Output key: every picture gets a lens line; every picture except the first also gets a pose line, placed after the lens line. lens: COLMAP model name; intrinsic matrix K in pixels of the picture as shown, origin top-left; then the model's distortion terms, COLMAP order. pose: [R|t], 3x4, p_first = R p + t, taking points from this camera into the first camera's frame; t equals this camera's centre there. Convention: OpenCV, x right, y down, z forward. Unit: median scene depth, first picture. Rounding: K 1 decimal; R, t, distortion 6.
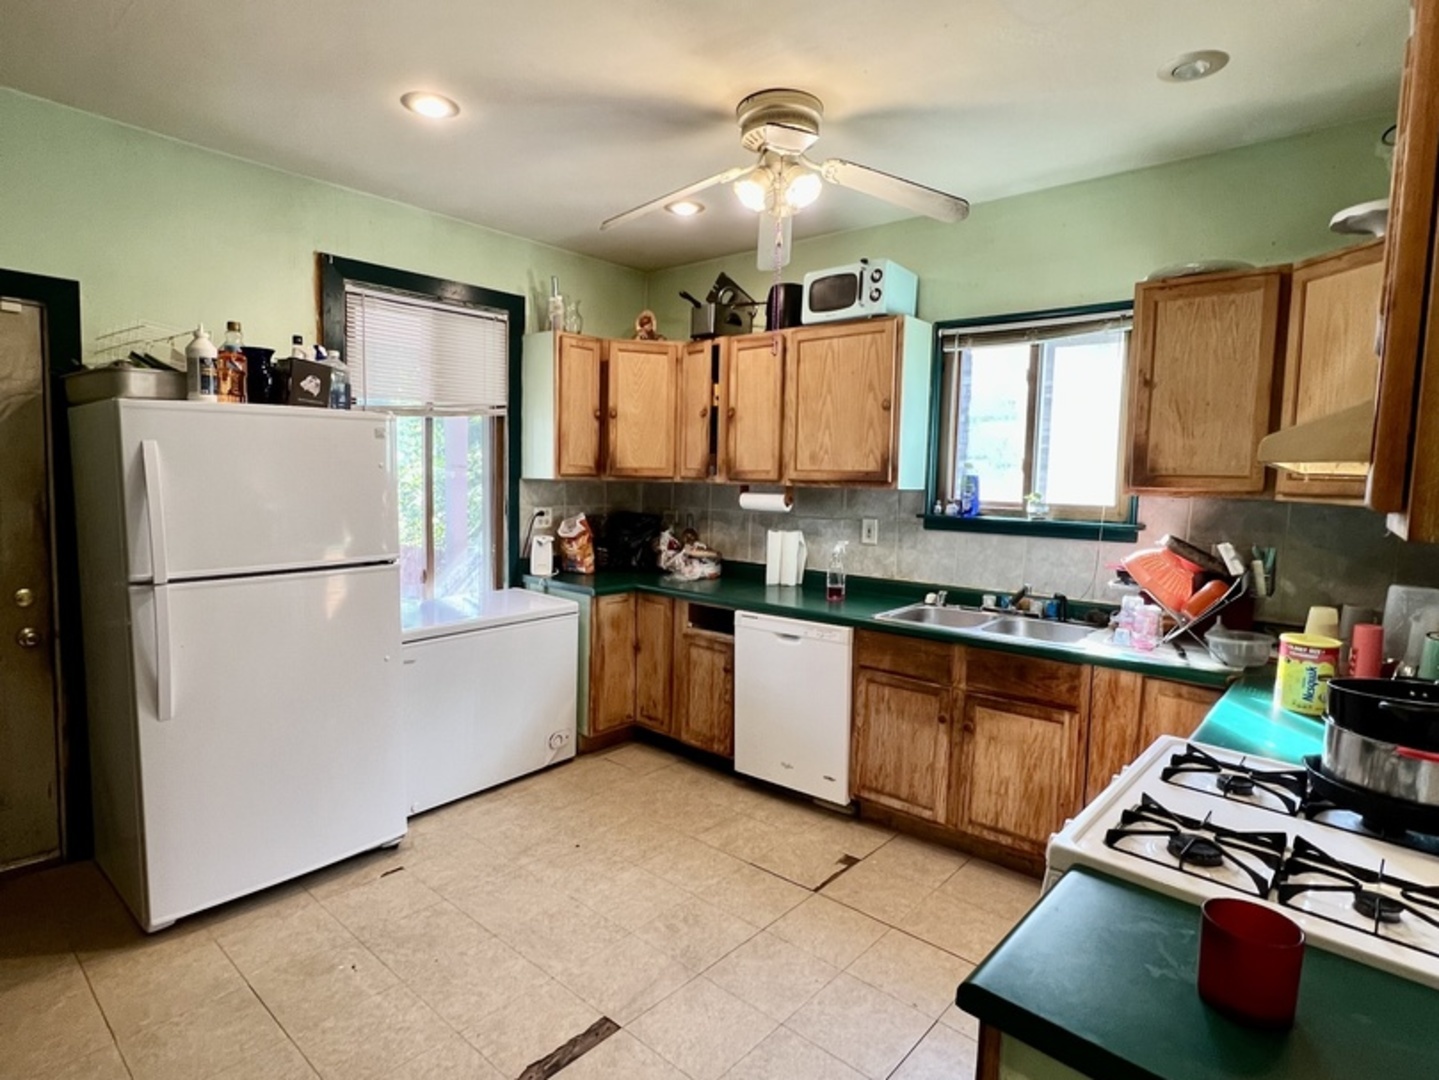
lens RADIAL K [[773.9, 0, 720.8], [0, 773.9, 540.2], [0, 0, 1]] dist [0.001472, 0.000287]
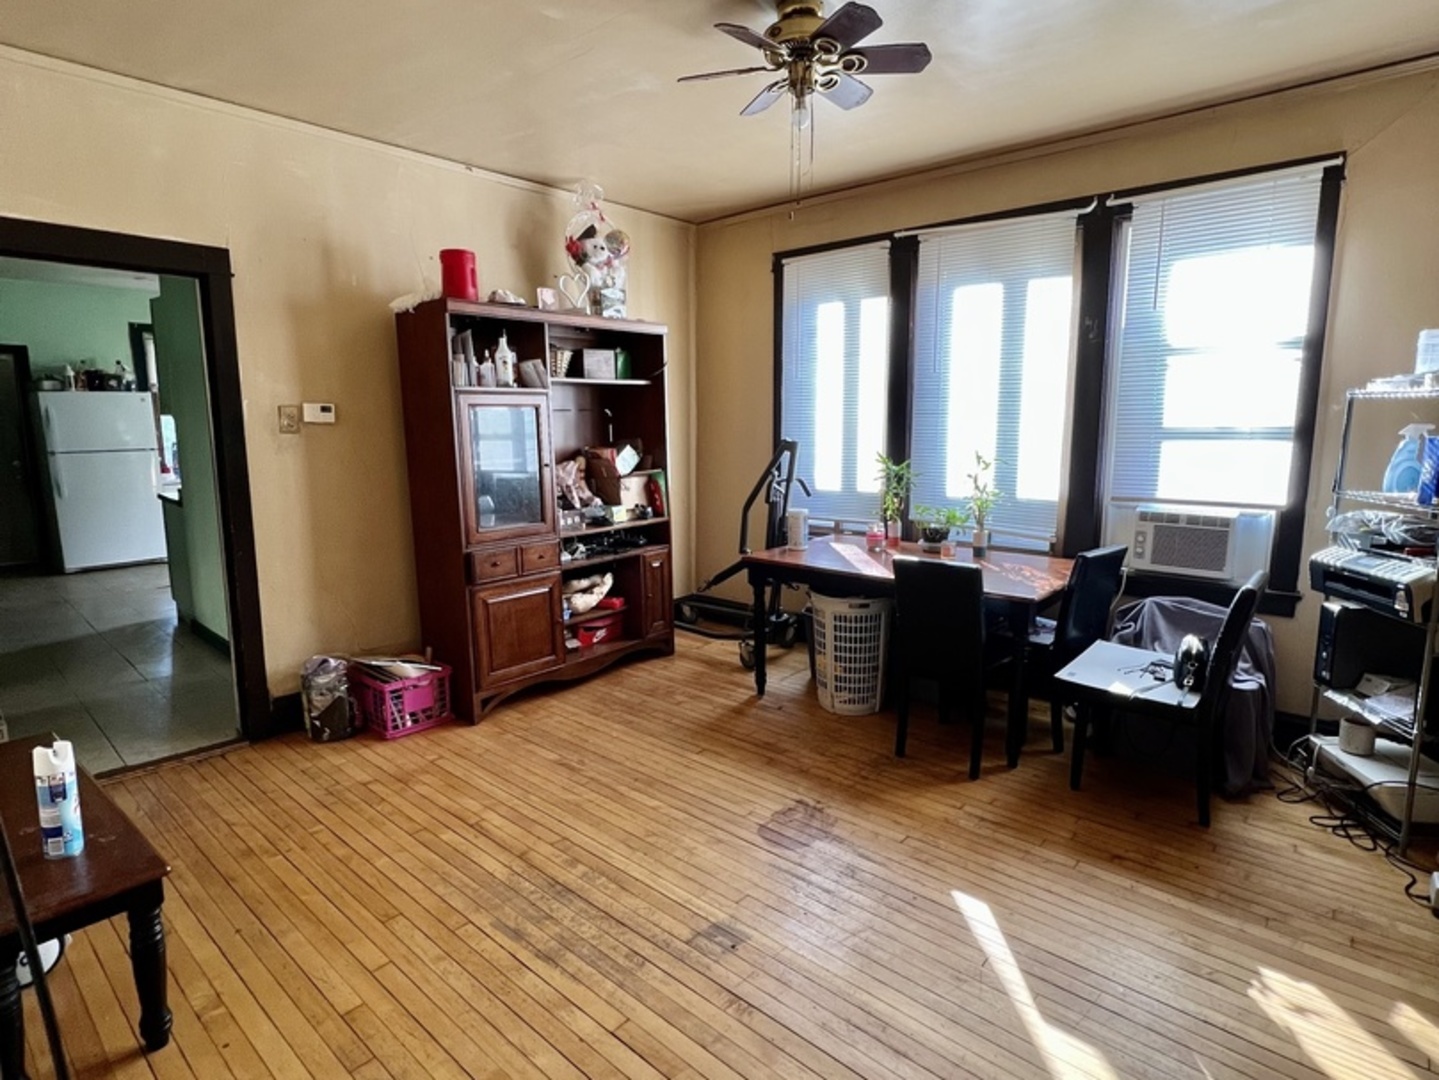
lens RADIAL K [[773.9, 0, 719.0], [0, 773.9, 539.8], [0, 0, 1]] dist [0.001472, 0.000287]
pose [[0.999957, -0.009310, -0.000408, 1.770207], [0.009312, 0.996467, 0.083471, 0.155955], [-0.000370, -0.083471, 0.996510, -1.952040]]
